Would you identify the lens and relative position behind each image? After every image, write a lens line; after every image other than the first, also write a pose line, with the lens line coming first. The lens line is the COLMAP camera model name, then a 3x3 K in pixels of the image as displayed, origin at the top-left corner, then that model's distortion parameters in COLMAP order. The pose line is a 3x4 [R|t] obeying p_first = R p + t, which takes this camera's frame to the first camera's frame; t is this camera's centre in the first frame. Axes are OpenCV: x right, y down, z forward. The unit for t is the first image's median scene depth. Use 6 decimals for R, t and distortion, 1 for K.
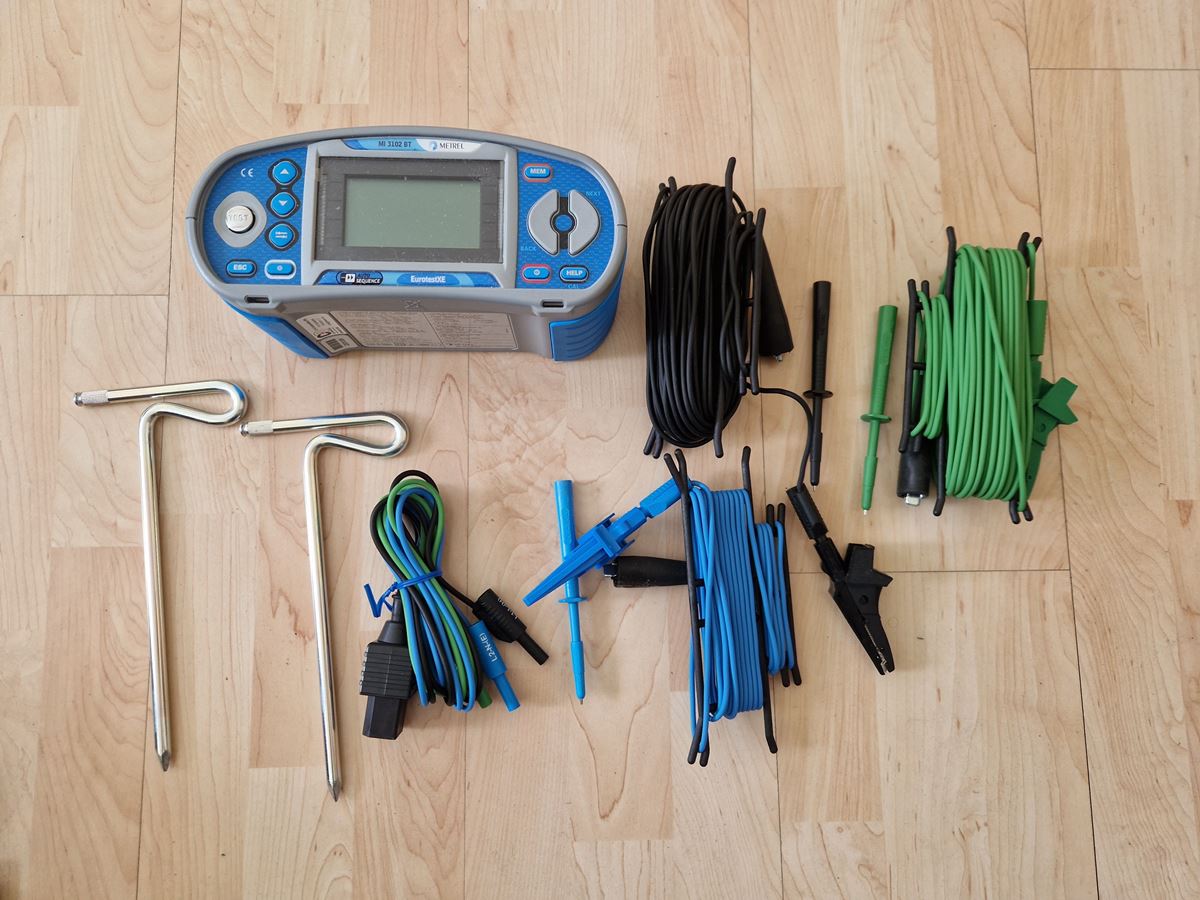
lens RADIAL K [[800.5, 0, 592.6], [0, 800.5, 456.5], [0, 0, 1]] dist [0.047043, -0.046220]
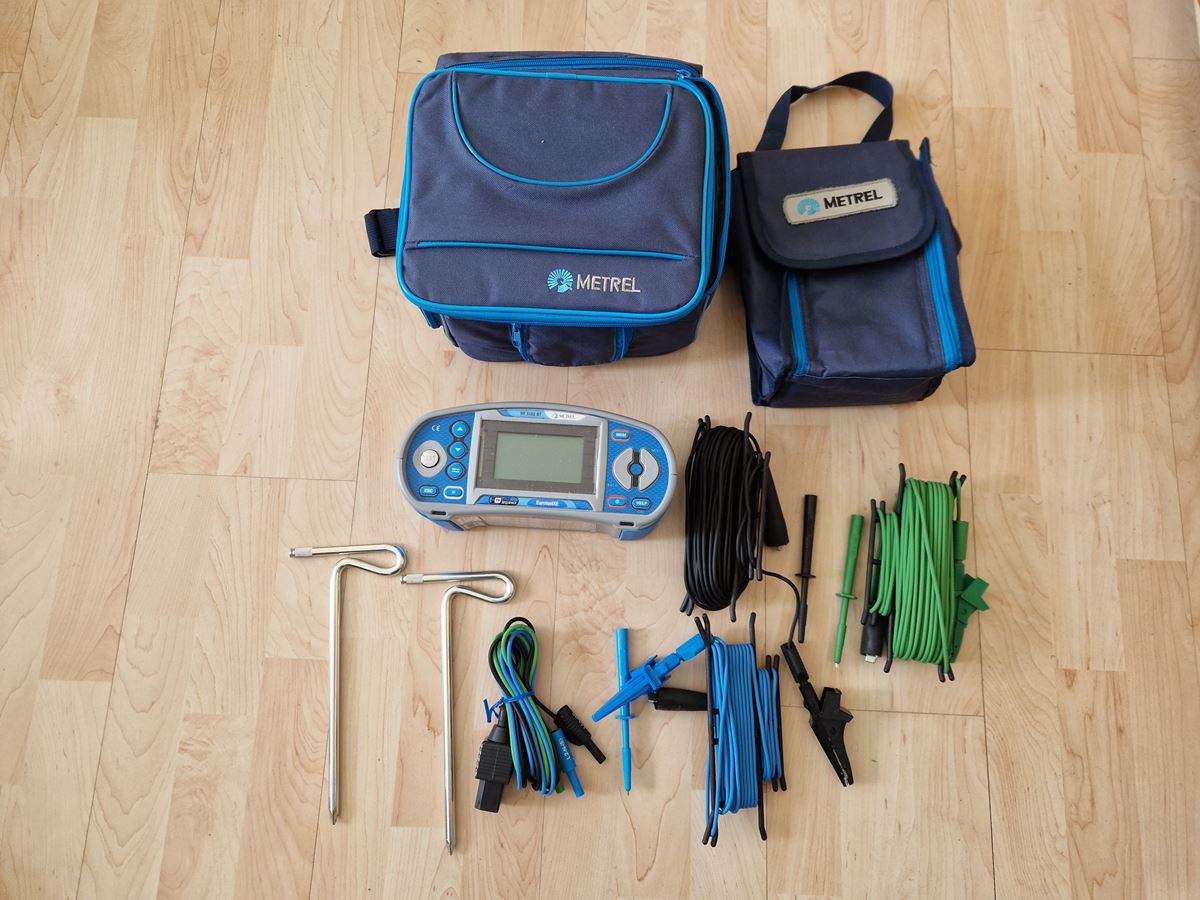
lens RADIAL K [[800.5, 0, 600.4], [0, 800.5, 443.1], [0, 0, 1]] dist [0.047043, -0.046220]
pose [[0.998273, 0.053264, -0.024787, -0.058103], [-0.055404, 0.993870, -0.095671, -0.159777], [0.019539, 0.096879, 0.995104, -0.447286]]
